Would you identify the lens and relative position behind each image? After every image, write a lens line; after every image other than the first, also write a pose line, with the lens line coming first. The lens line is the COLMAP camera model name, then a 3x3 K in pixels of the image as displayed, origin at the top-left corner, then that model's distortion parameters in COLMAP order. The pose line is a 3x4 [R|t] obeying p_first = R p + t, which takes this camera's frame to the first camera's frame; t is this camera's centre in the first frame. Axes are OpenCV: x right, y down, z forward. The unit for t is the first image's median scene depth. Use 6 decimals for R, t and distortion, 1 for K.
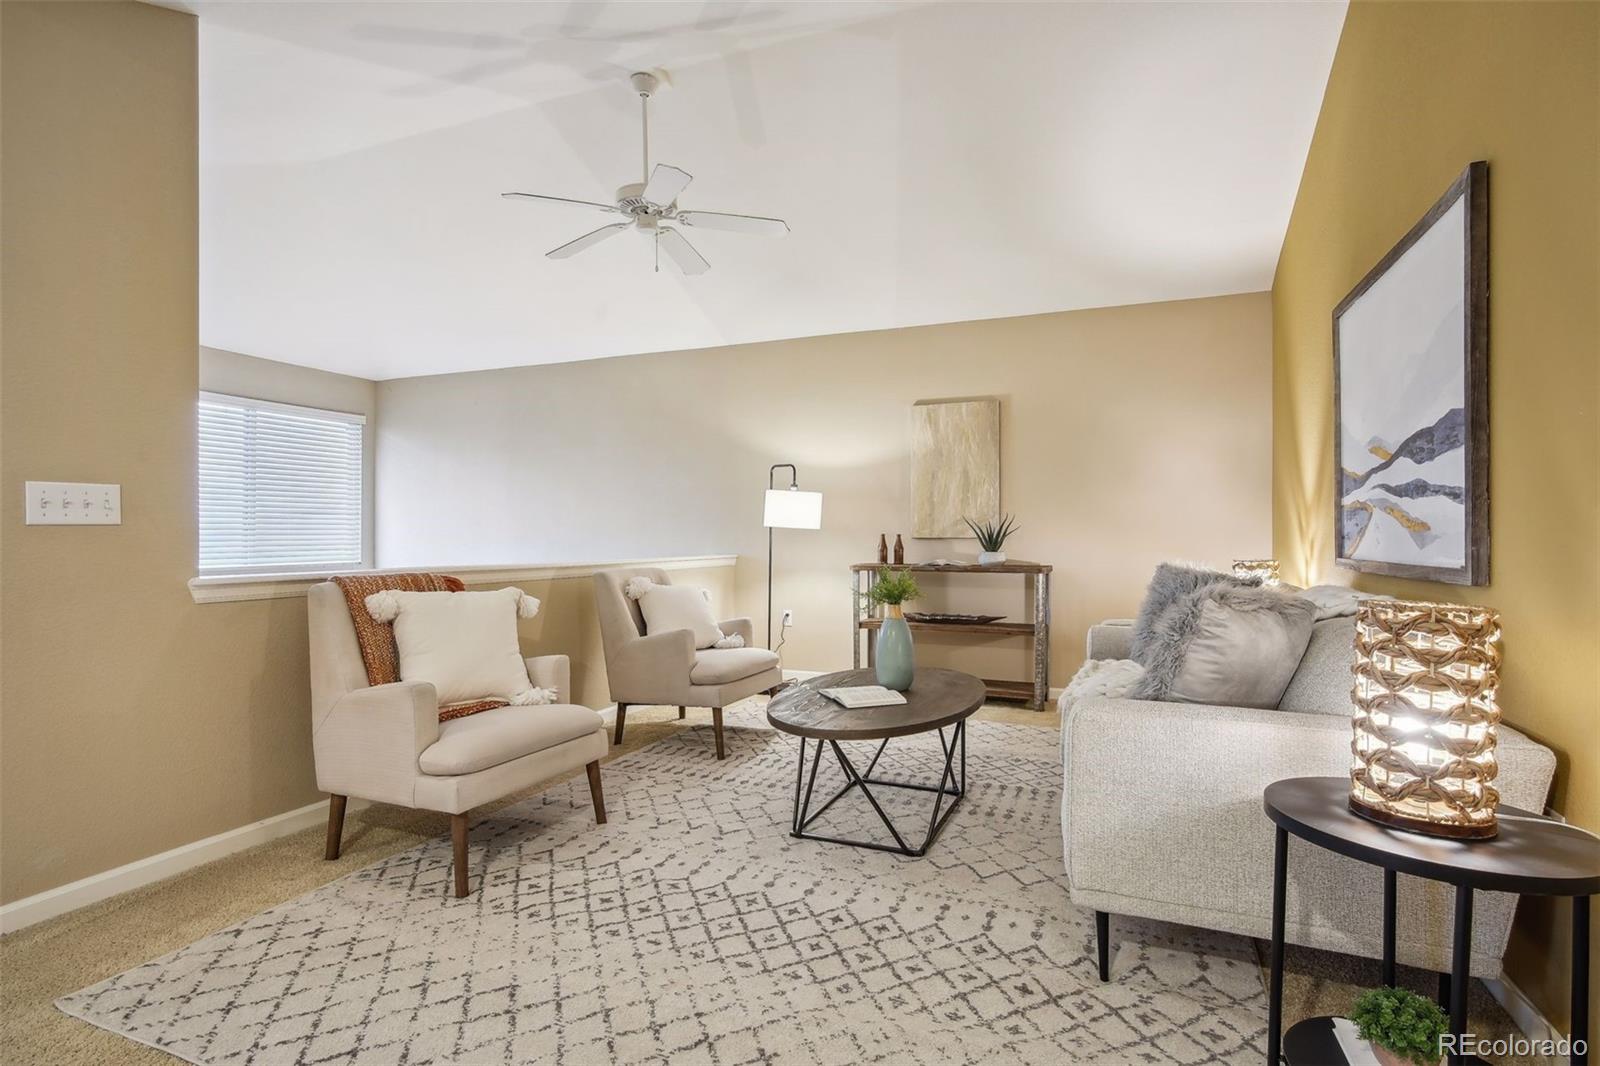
lens RADIAL K [[767.4, 0, 798.7], [0, 767.4, 533.9], [0, 0, 1]] dist [-0.005558, 0.001772]
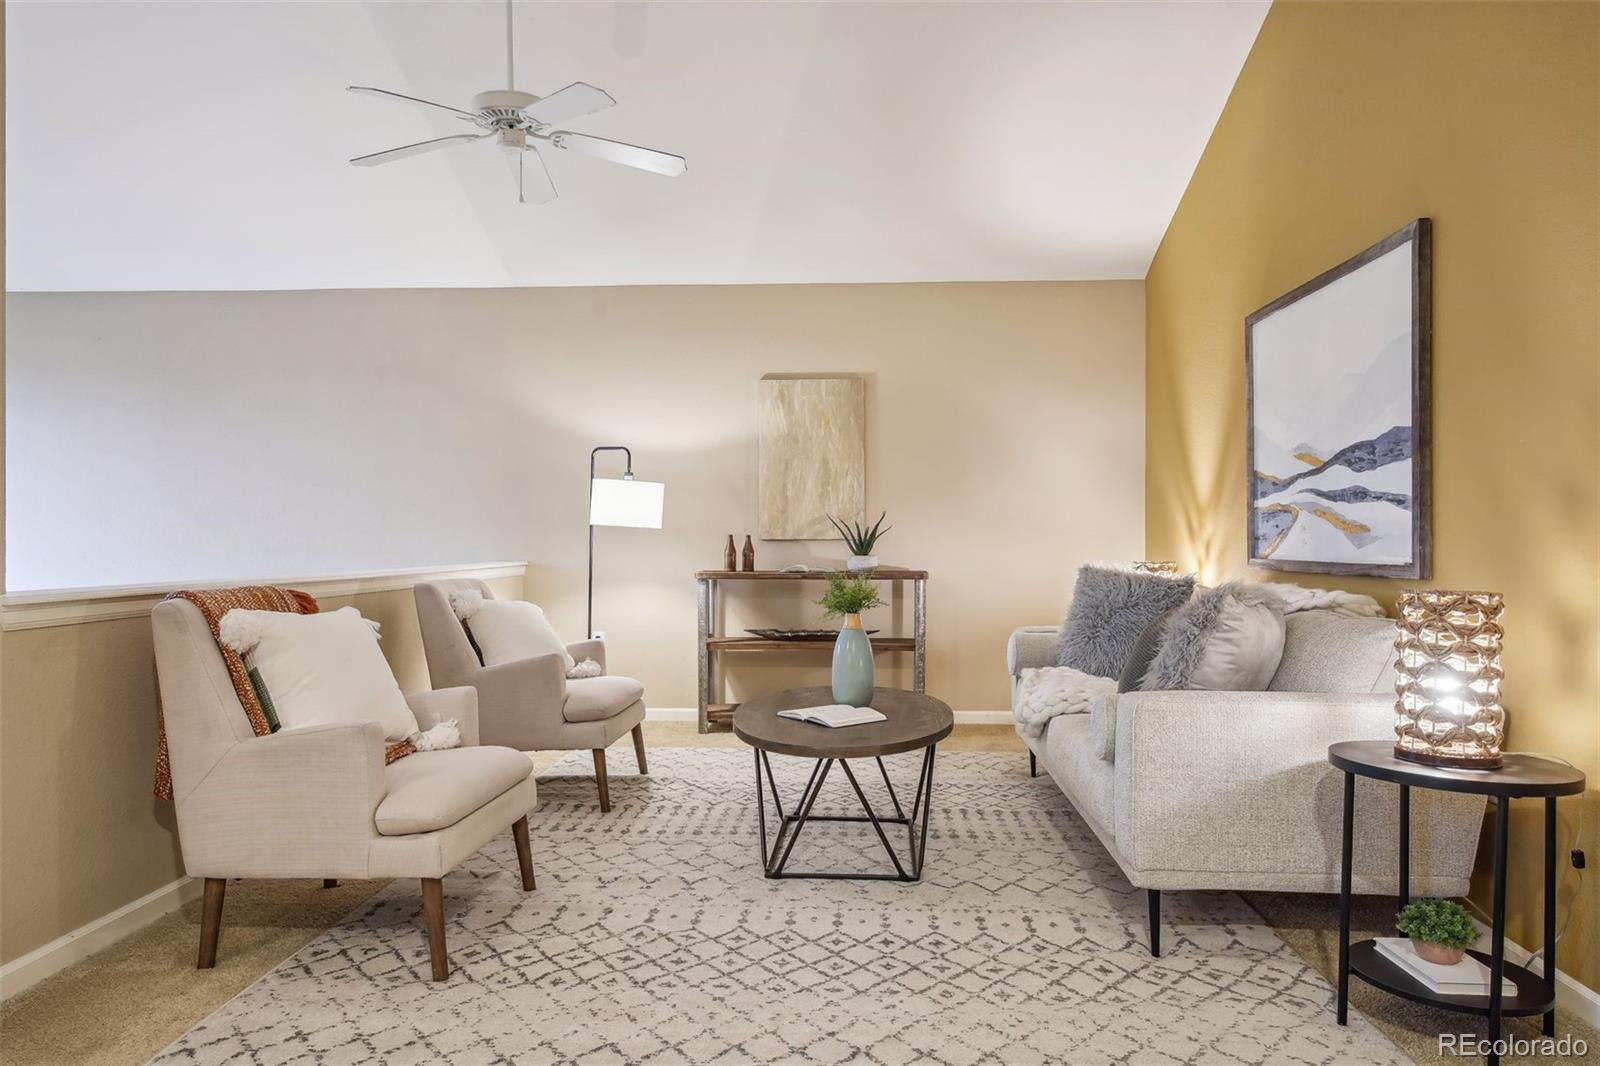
lens RADIAL K [[1016.1, 0, 802.4], [0, 1016.1, 536.7], [0, 0, 1]] dist [0.003460, -0.004573]
pose [[0.948561, 0.000637, 0.316595, -0.359319], [-0.001191, 0.999998, 0.001556, 0.000878], [-0.316593, -0.001853, 0.948560, -0.124737]]
